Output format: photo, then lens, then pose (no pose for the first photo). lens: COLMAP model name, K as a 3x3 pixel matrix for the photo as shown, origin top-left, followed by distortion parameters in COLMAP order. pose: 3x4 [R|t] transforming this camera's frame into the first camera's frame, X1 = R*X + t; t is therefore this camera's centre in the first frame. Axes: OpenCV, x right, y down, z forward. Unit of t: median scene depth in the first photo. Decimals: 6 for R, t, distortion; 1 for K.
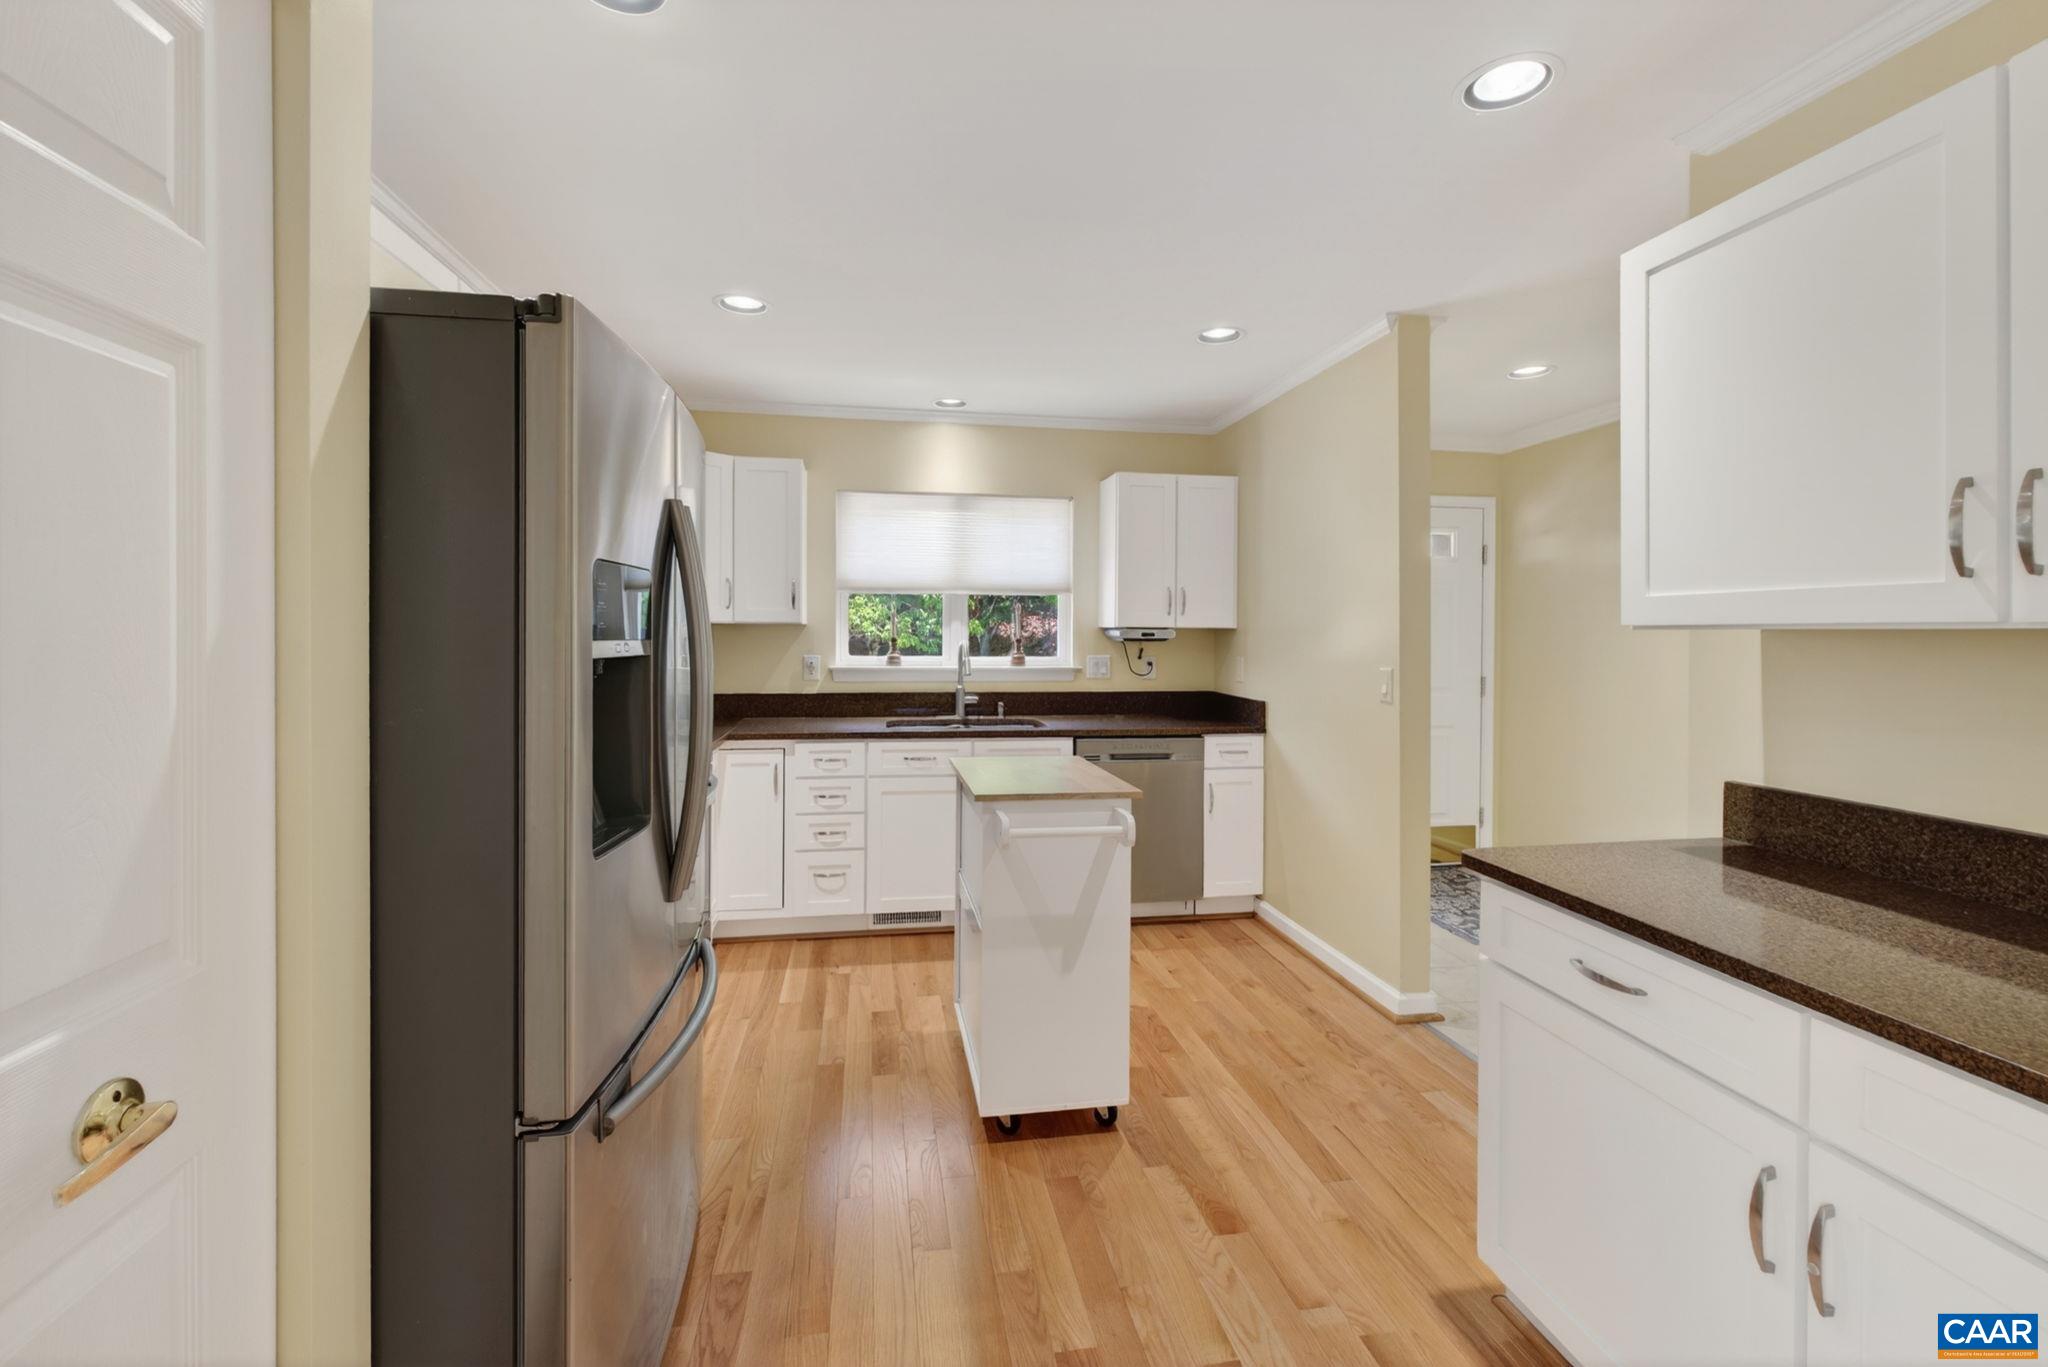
lens RADIAL K [[868.1, 0, 1018.0], [0, 868.1, 632.9], [0, 0, 1]] dist [-0.001741, -0.000869]
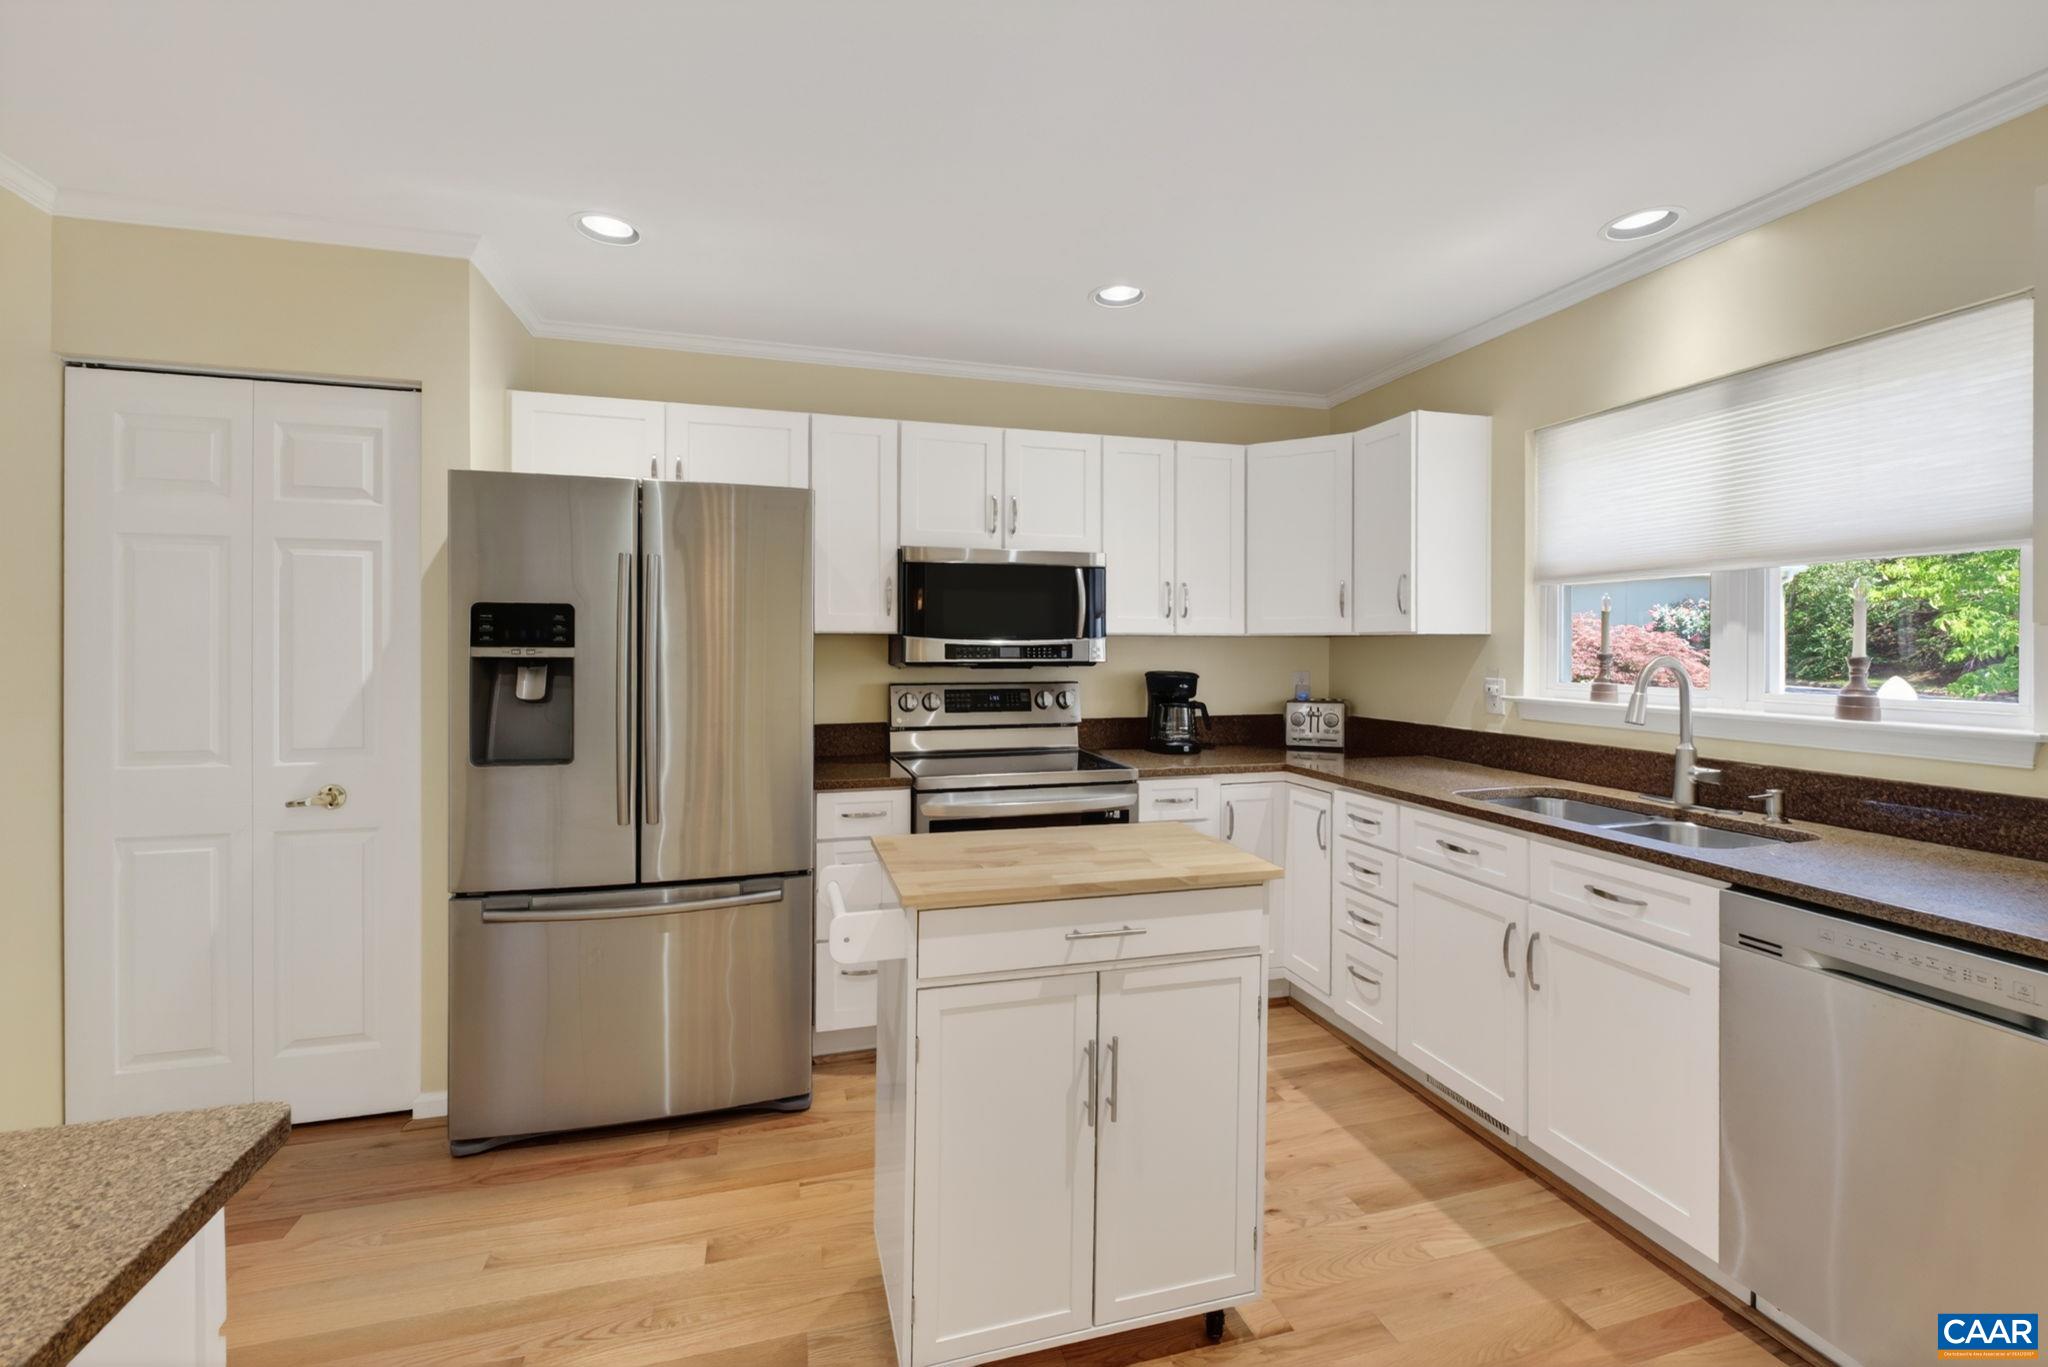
lens RADIAL K [[865.7, 0, 1020.1], [0, 865.7, 648.7], [0, 0, 1]] dist [-0.001038, -0.000764]
pose [[0.112313, -0.003750, -0.993666, 0.417592], [-0.000747, 0.999992, -0.003859, 0.004913], [0.993673, 0.001176, 0.112310, 0.550709]]
